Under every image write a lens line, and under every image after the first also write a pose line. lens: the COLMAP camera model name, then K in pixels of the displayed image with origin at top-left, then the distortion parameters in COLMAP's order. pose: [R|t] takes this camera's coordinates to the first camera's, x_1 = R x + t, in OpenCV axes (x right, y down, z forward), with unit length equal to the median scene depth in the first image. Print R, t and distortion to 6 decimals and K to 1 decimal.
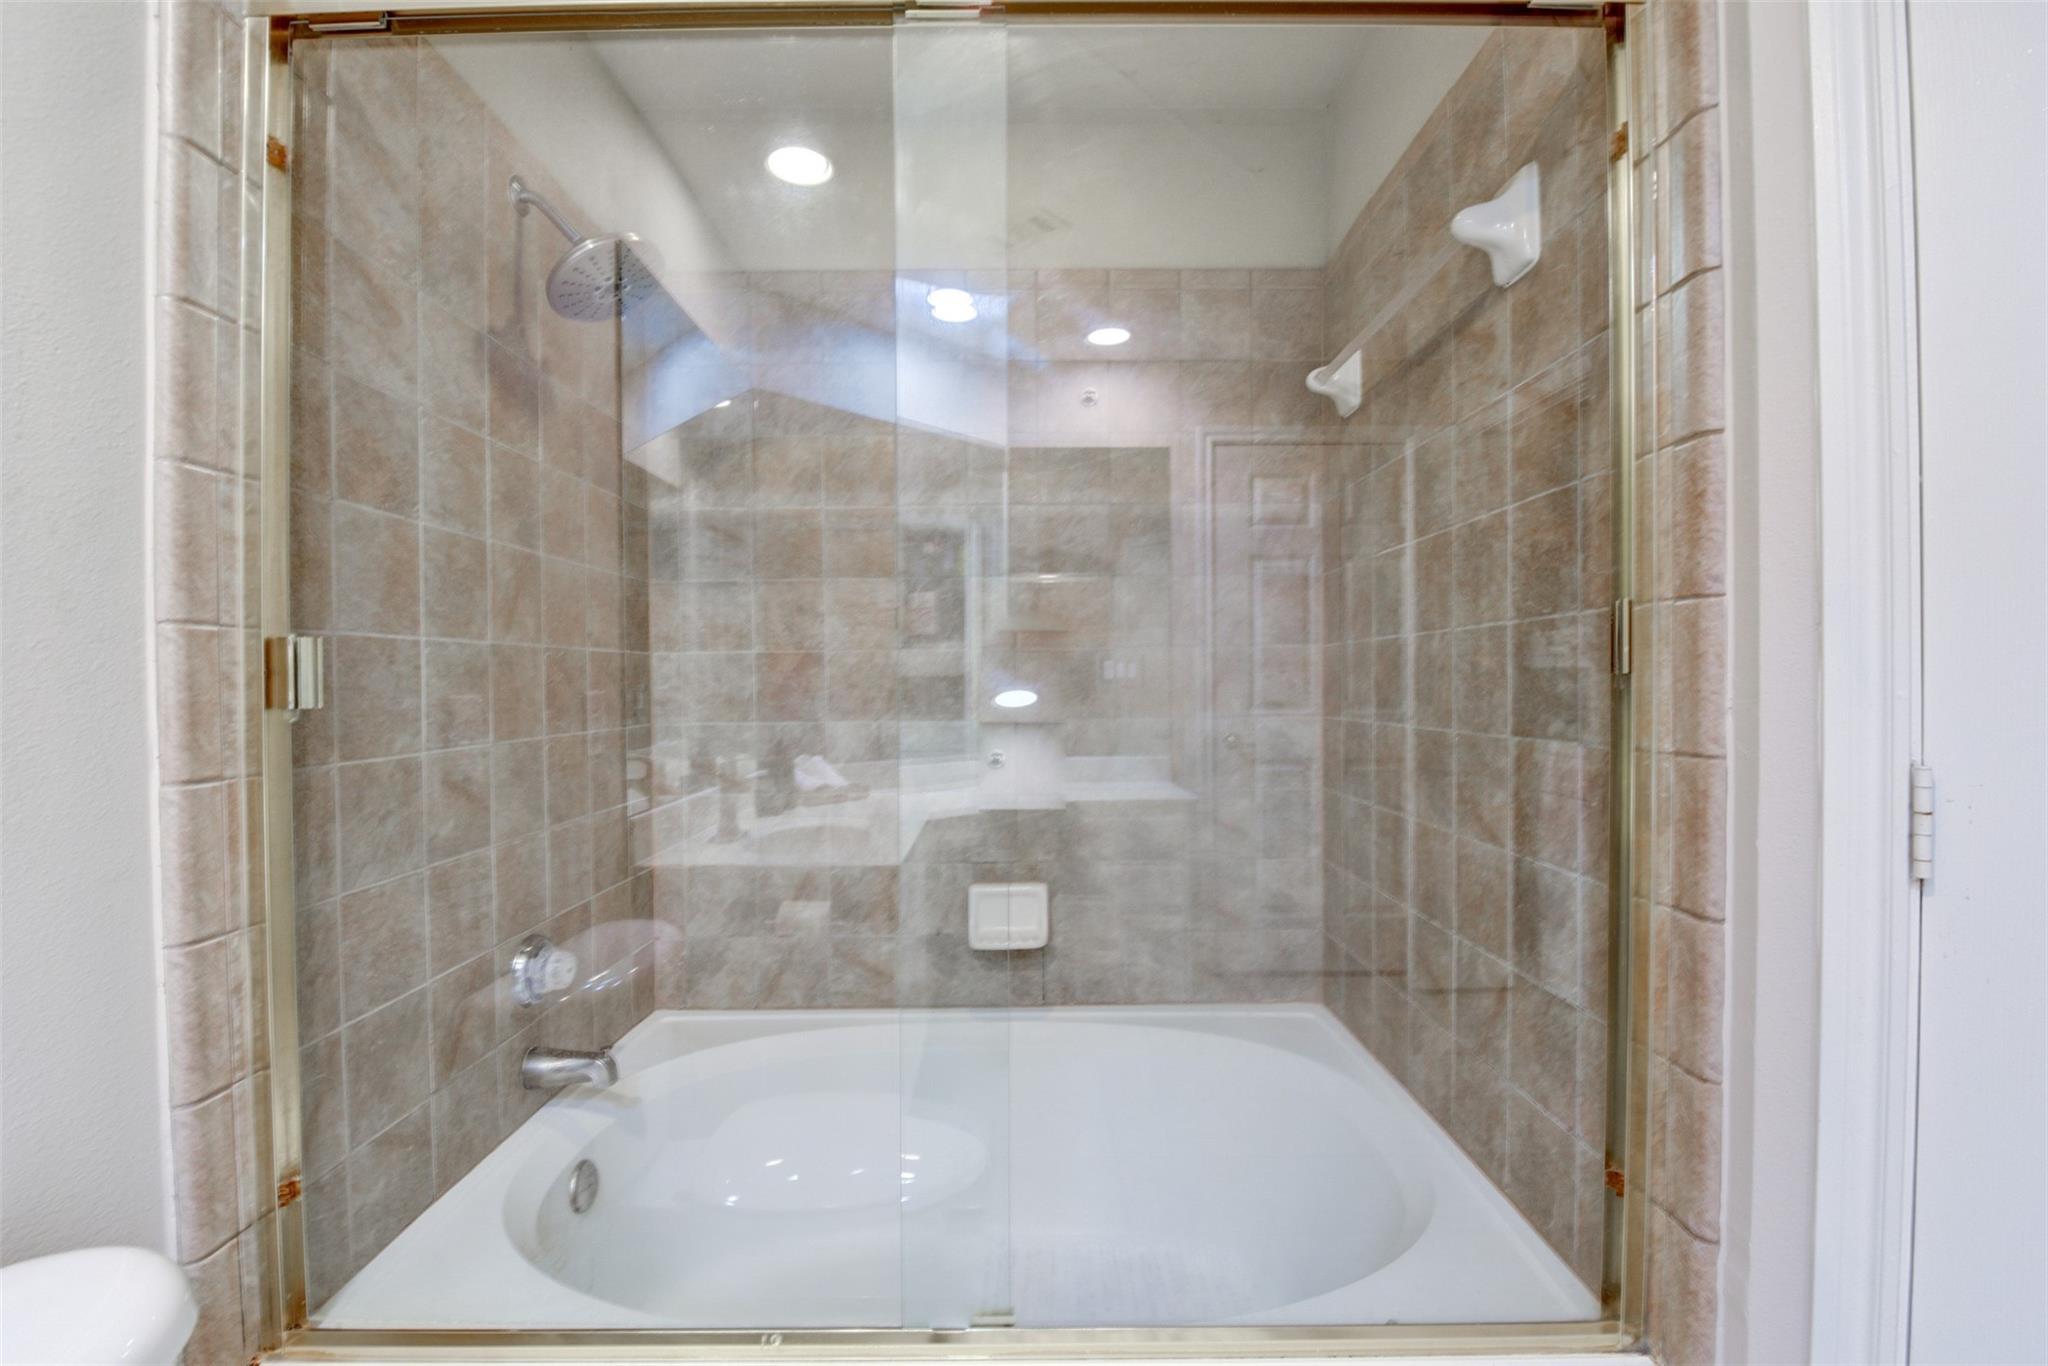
lens RADIAL K [[892.5, 0, 1027.0], [0, 892.5, 692.2], [0, 0, 1]] dist [-0.000388, -0.010373]
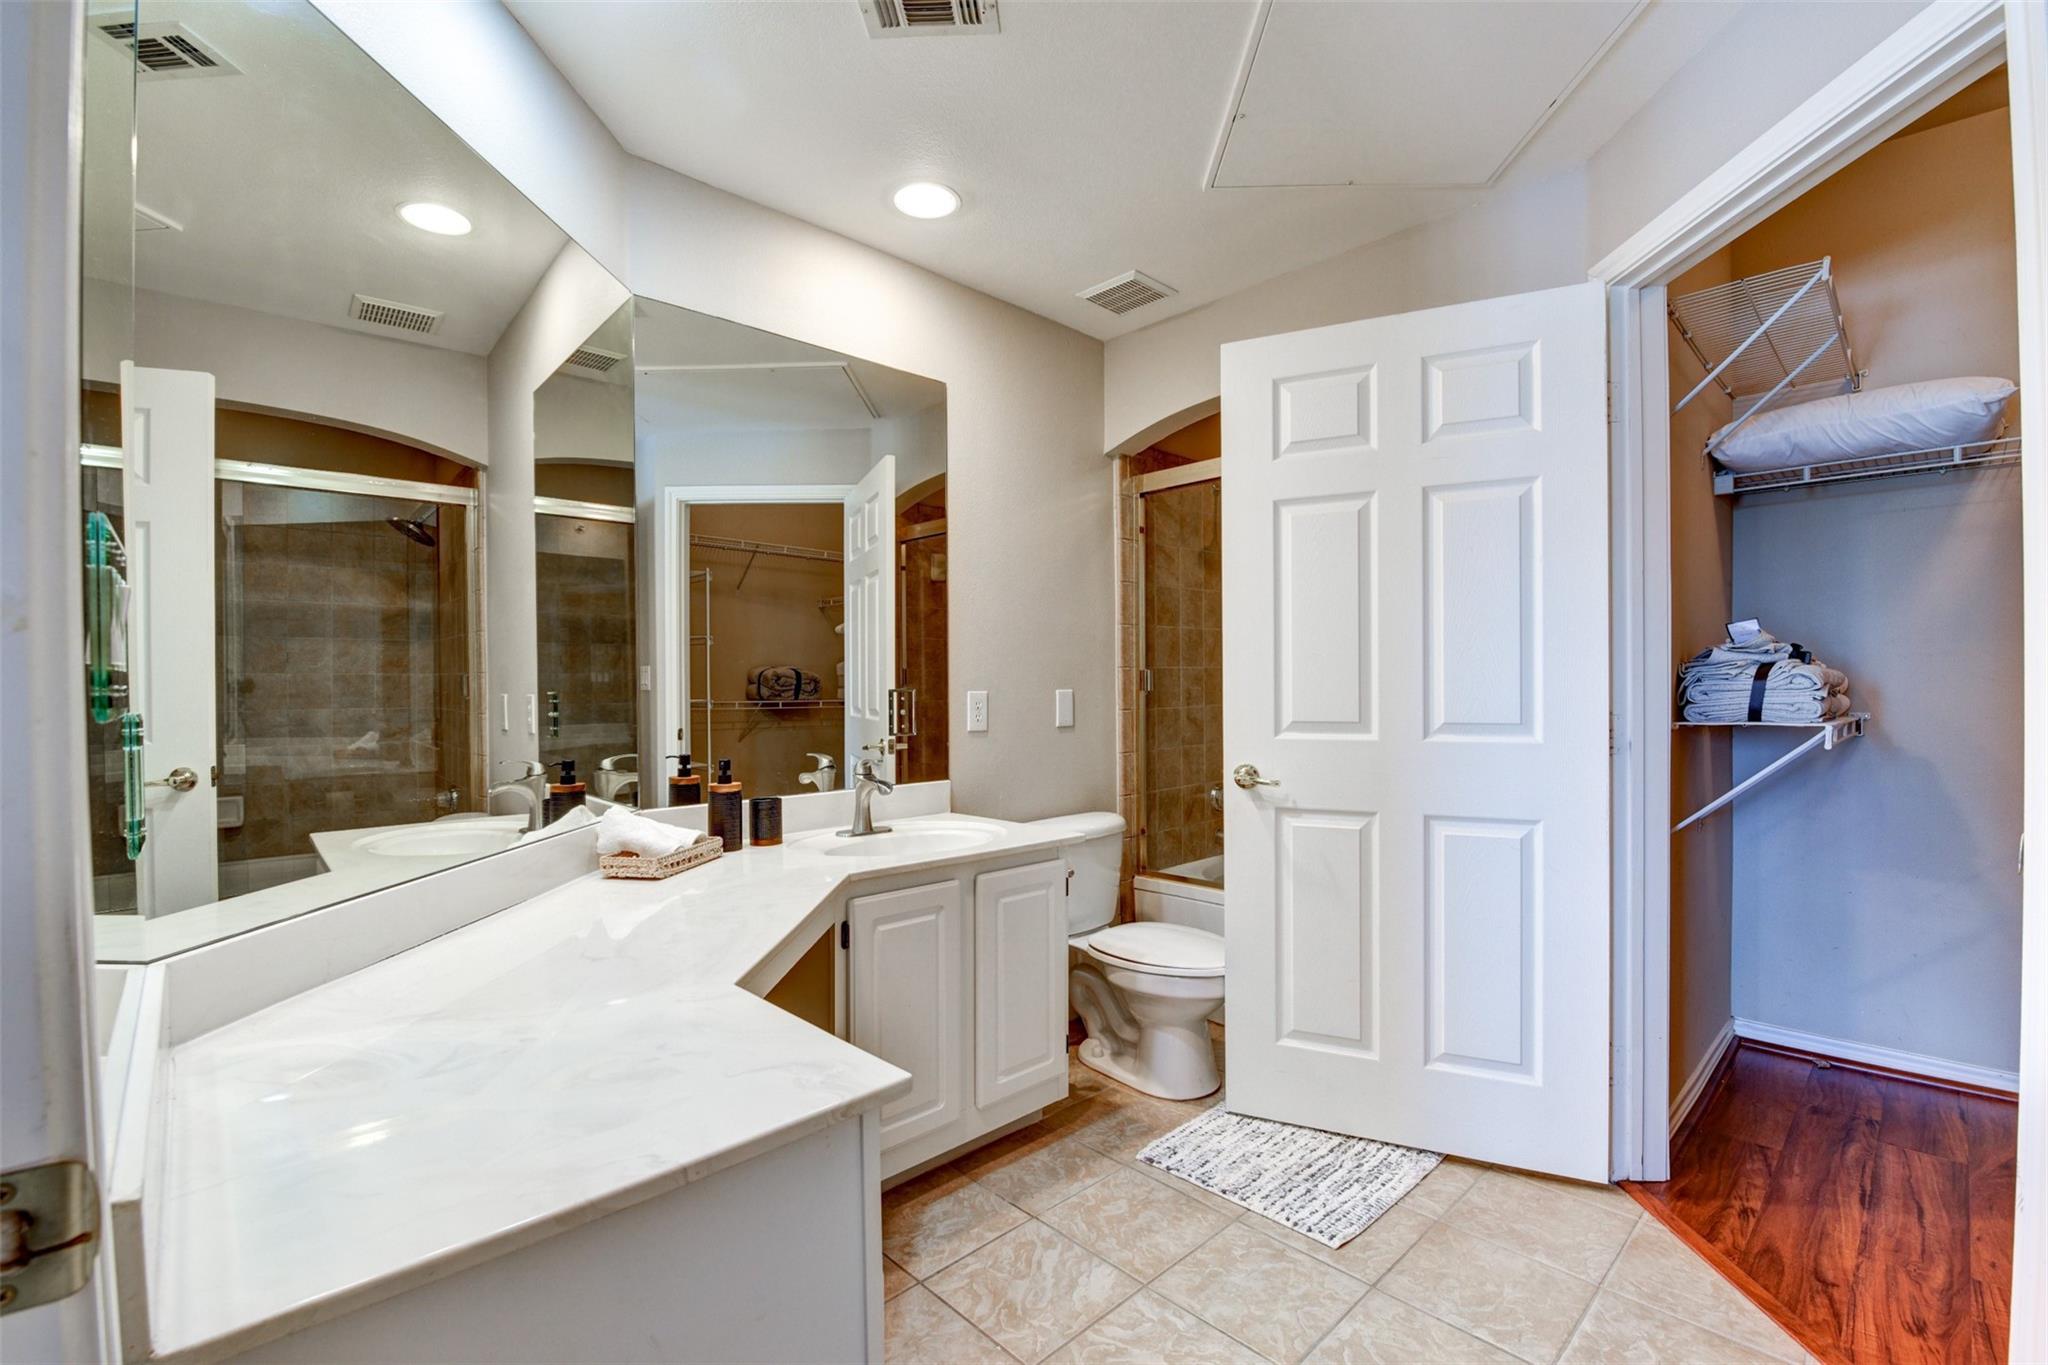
lens RADIAL K [[892.5, 0, 1027.0], [0, 892.5, 691.7], [0, 0, 1]] dist [-0.000388, -0.010373]
pose [[0.688670, 0.007805, -0.725033, 1.264925], [-0.004430, 0.999969, 0.006558, 0.001805], [0.725062, -0.001305, 0.688683, -1.593428]]
